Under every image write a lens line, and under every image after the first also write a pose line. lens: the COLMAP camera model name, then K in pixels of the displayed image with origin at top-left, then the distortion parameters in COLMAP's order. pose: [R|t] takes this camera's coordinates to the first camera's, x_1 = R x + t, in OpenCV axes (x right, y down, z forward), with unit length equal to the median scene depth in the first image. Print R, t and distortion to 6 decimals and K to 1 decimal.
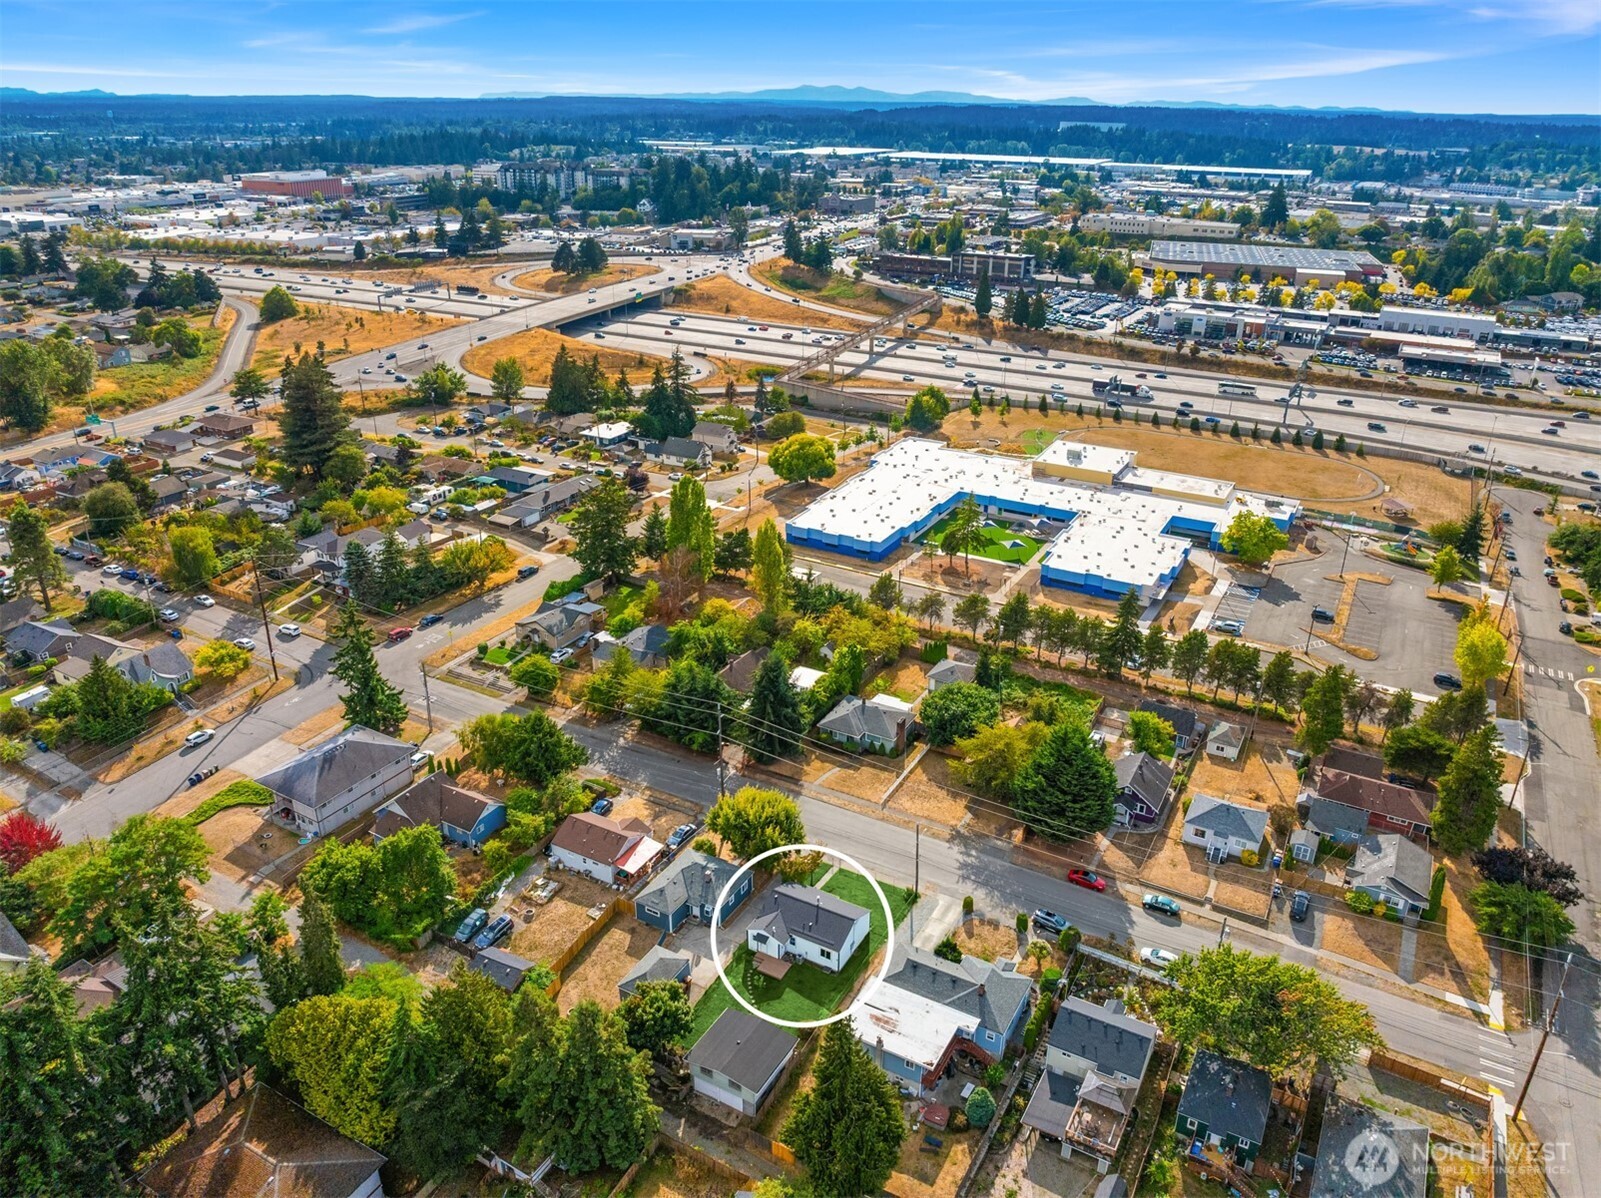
lens RADIAL K [[1150.1, 0, 802.2], [0, 1150.1, 592.5], [0, 0, 1]] dist [-0.031865, 0.001348]
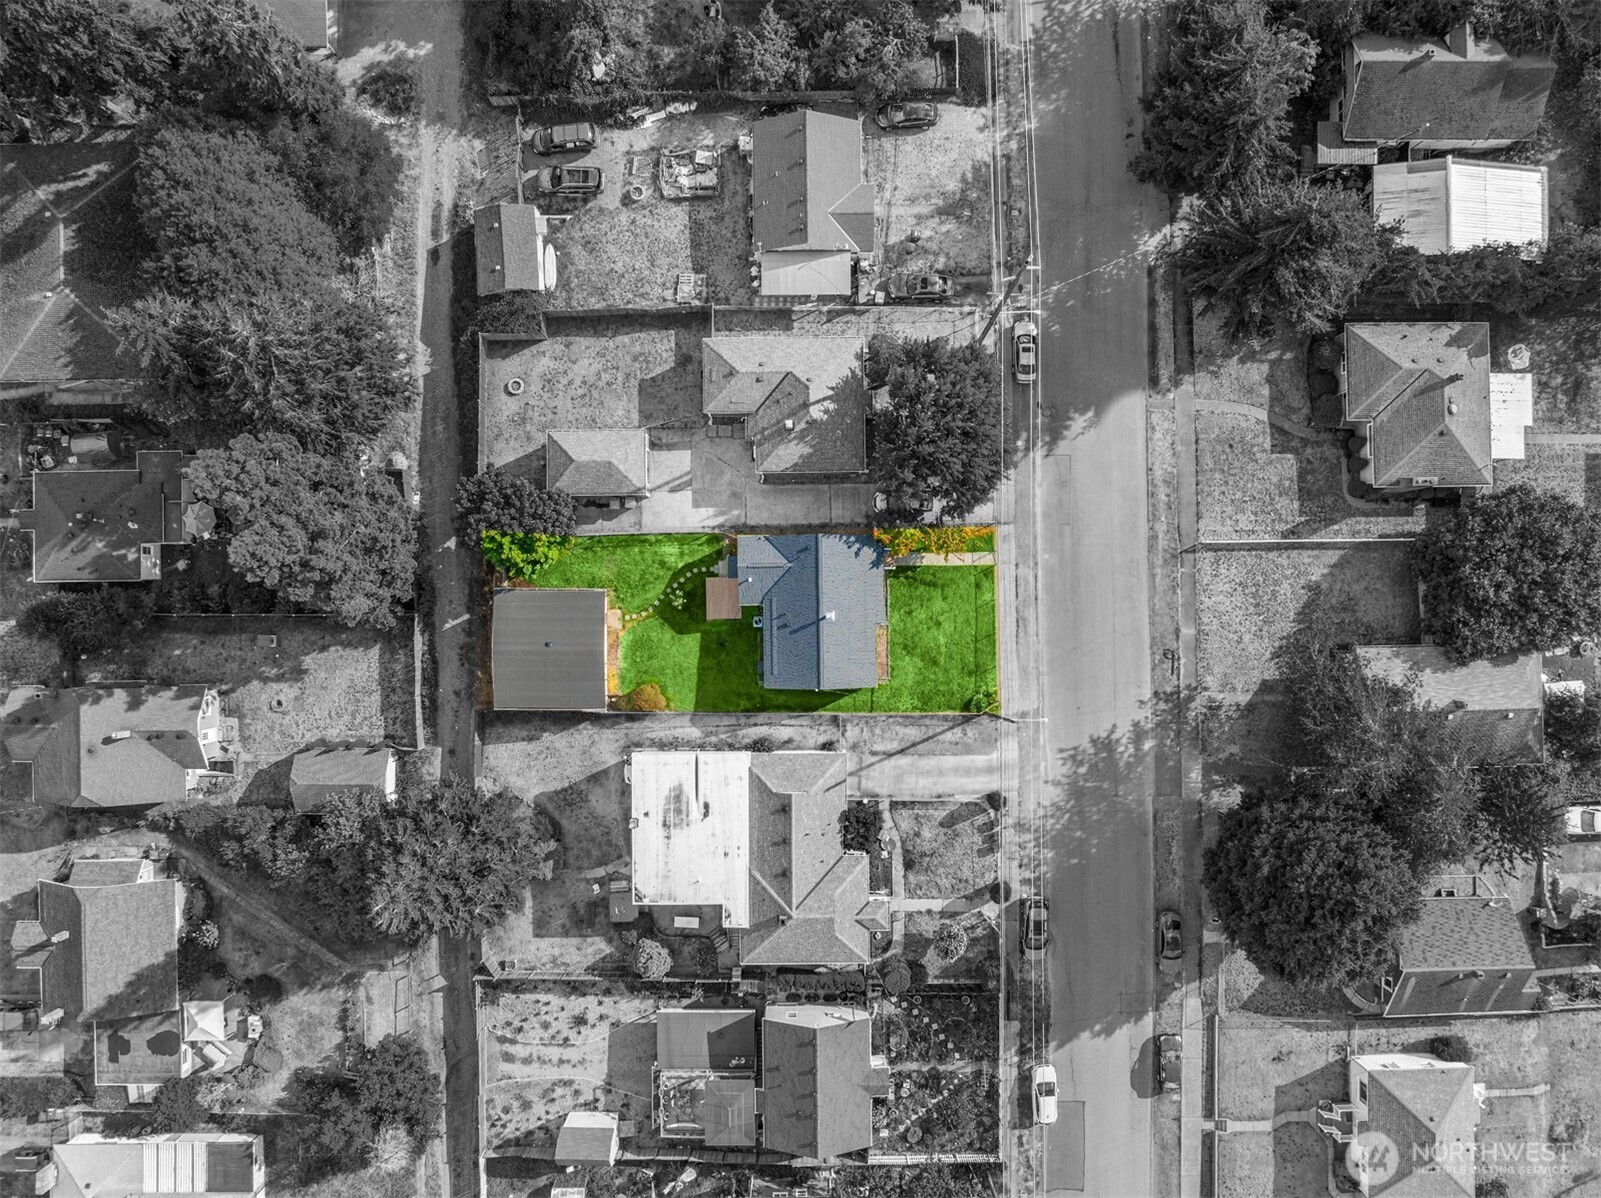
lens RADIAL K [[1150.1, 0, 802.2], [0, 1150.1, 592.5], [0, 0, 1]] dist [-0.031865, 0.001348]
pose [[0.497963, 0.867142, -0.009899, 0.001560], [-0.359033, 0.216541, 0.907858, -0.220513], [0.789385, -0.448526, 0.419161, 0.575736]]
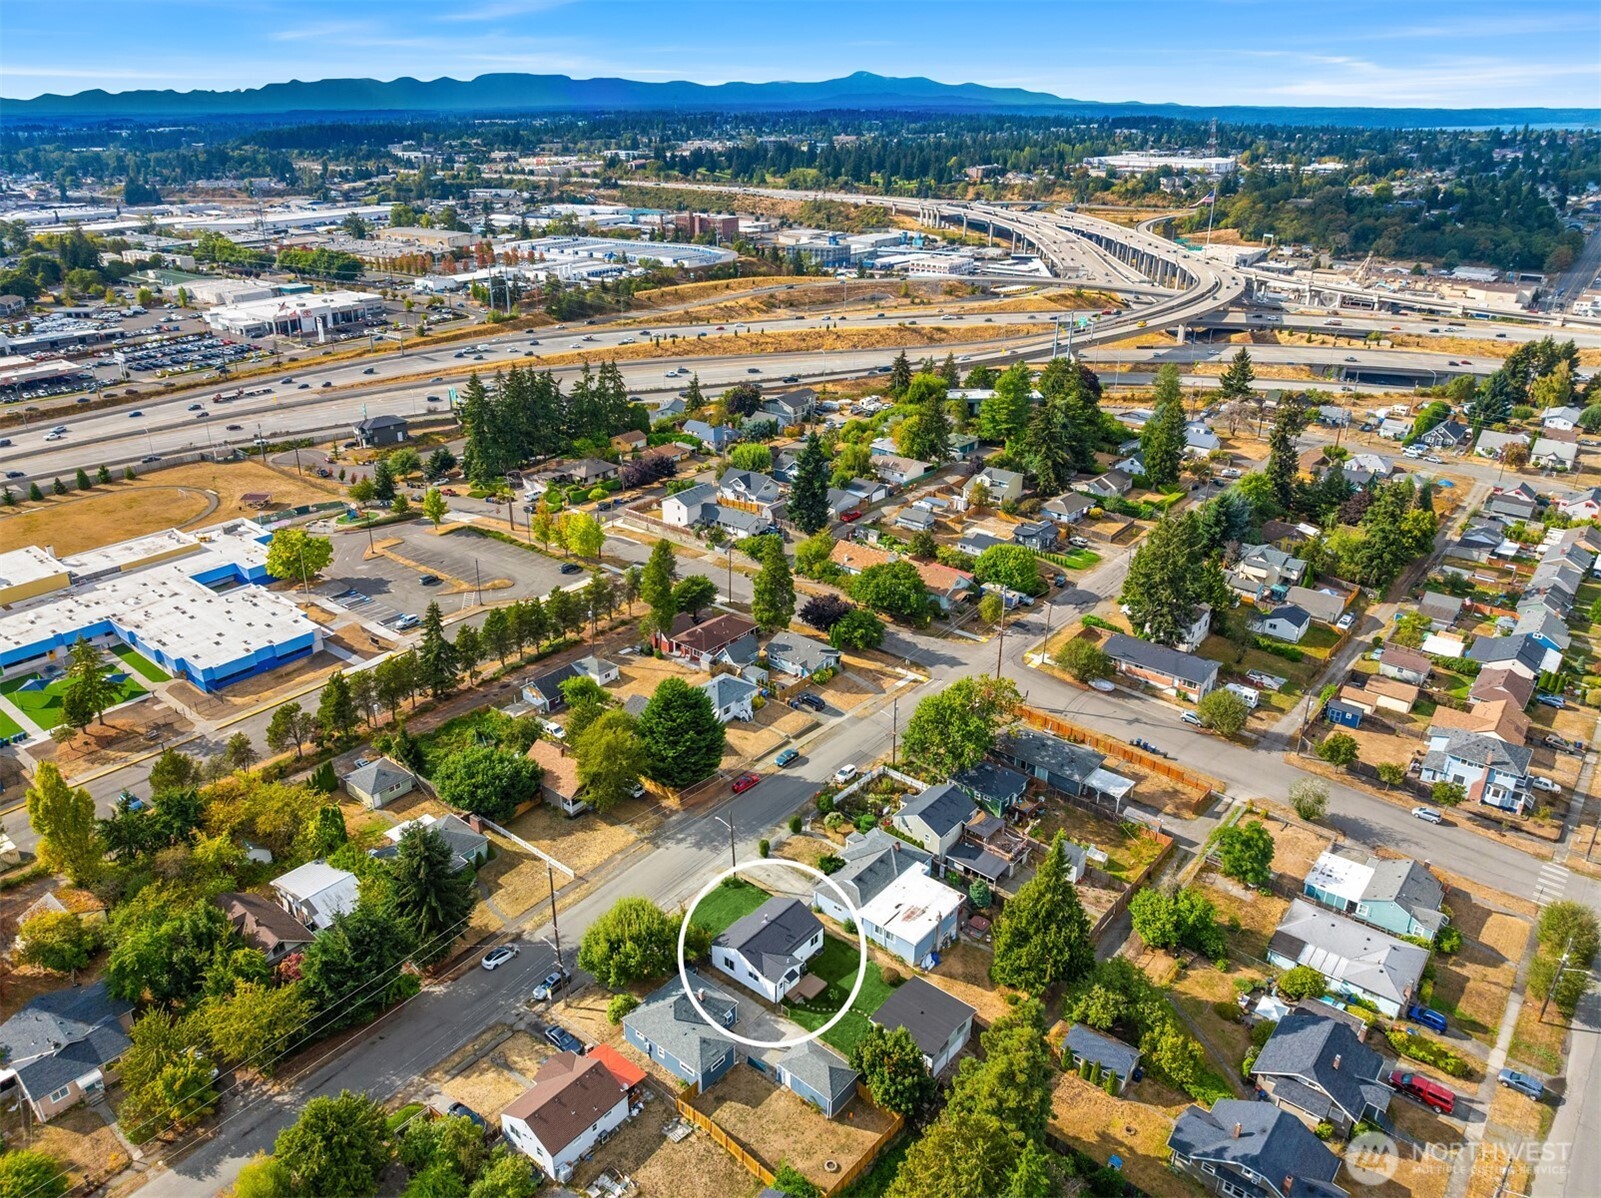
lens RADIAL K [[1150.1, 0, 802.2], [0, 1150.1, 592.5], [0, 0, 1]] dist [-0.031865, 0.001348]
pose [[0.169532, -0.401788, 0.899903, -0.591369], [0.399728, 0.862672, 0.309861, -0.209241], [-0.900820, 0.307185, 0.306857, 0.453189]]
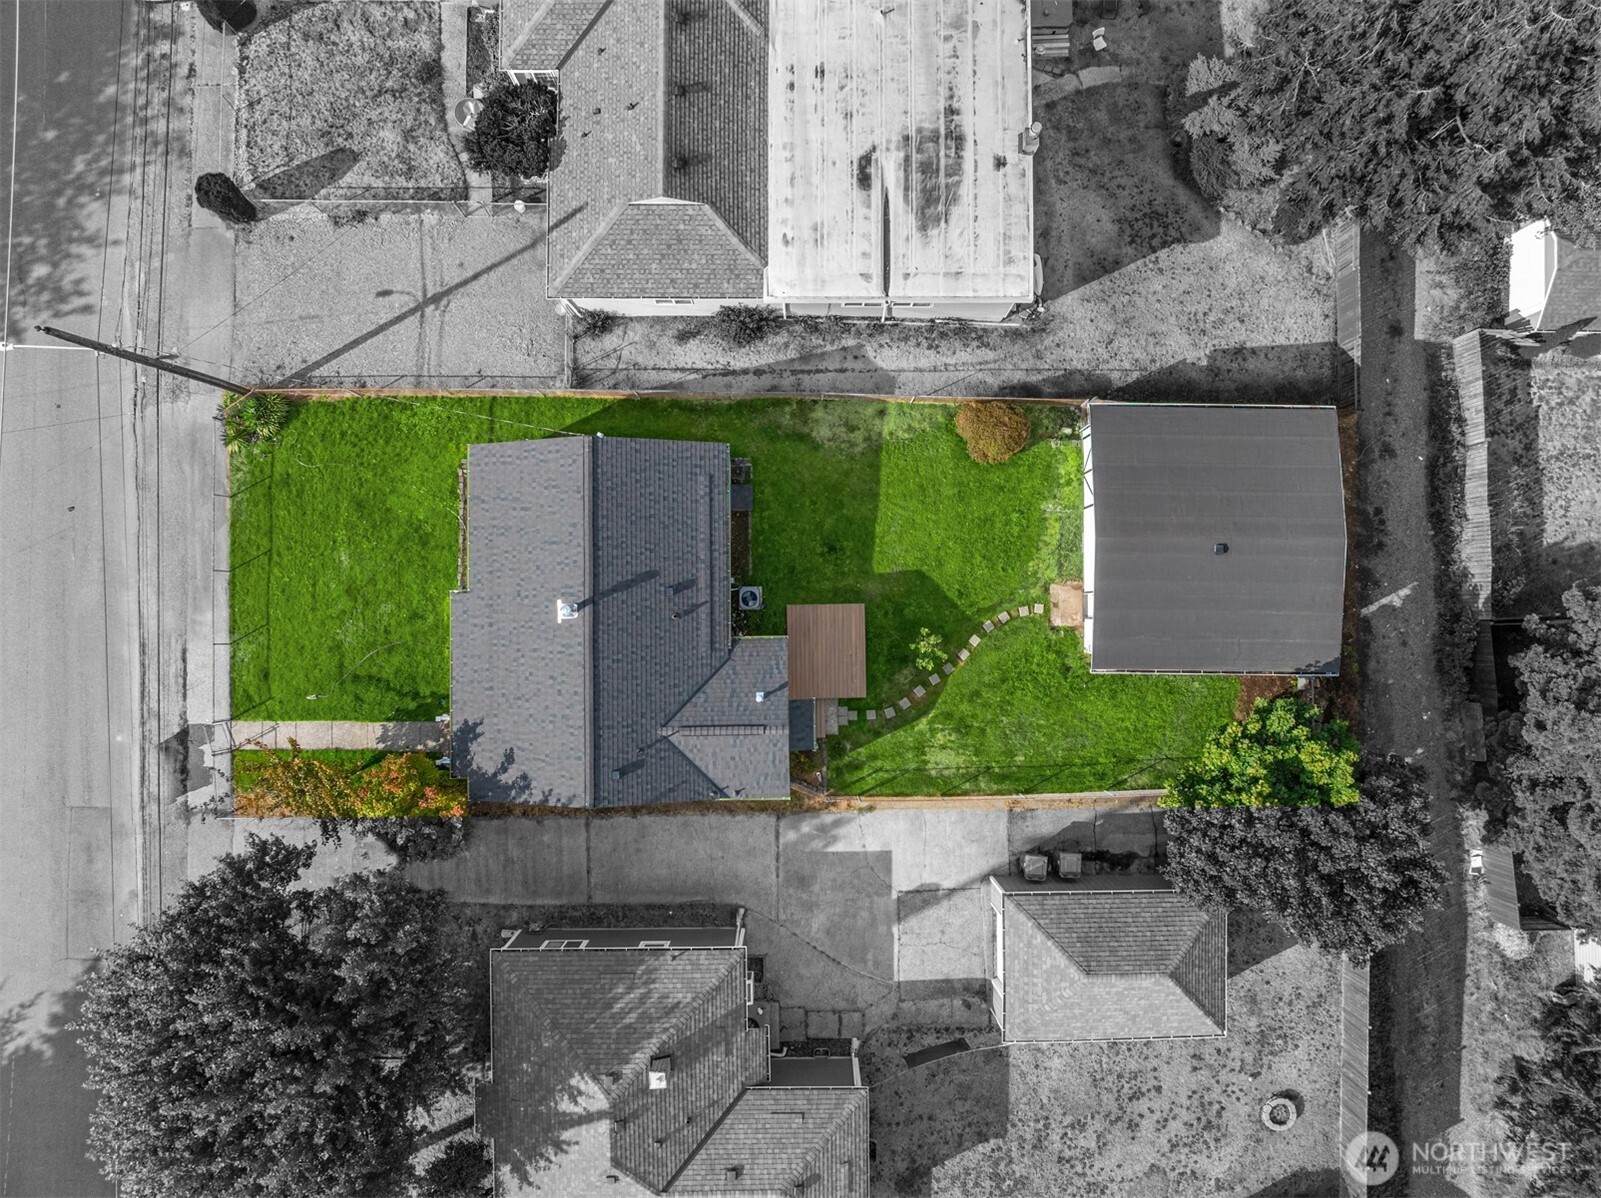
lens RADIAL K [[1150.1, 0, 802.2], [0, 1150.1, 592.5], [0, 0, 1]] dist [-0.031865, 0.001348]
pose [[-0.493992, -0.869359, 0.013671, -0.009204], [0.352678, -0.185979, 0.917077, 0.042211], [-0.794726, 0.457850, 0.398476, 0.666797]]
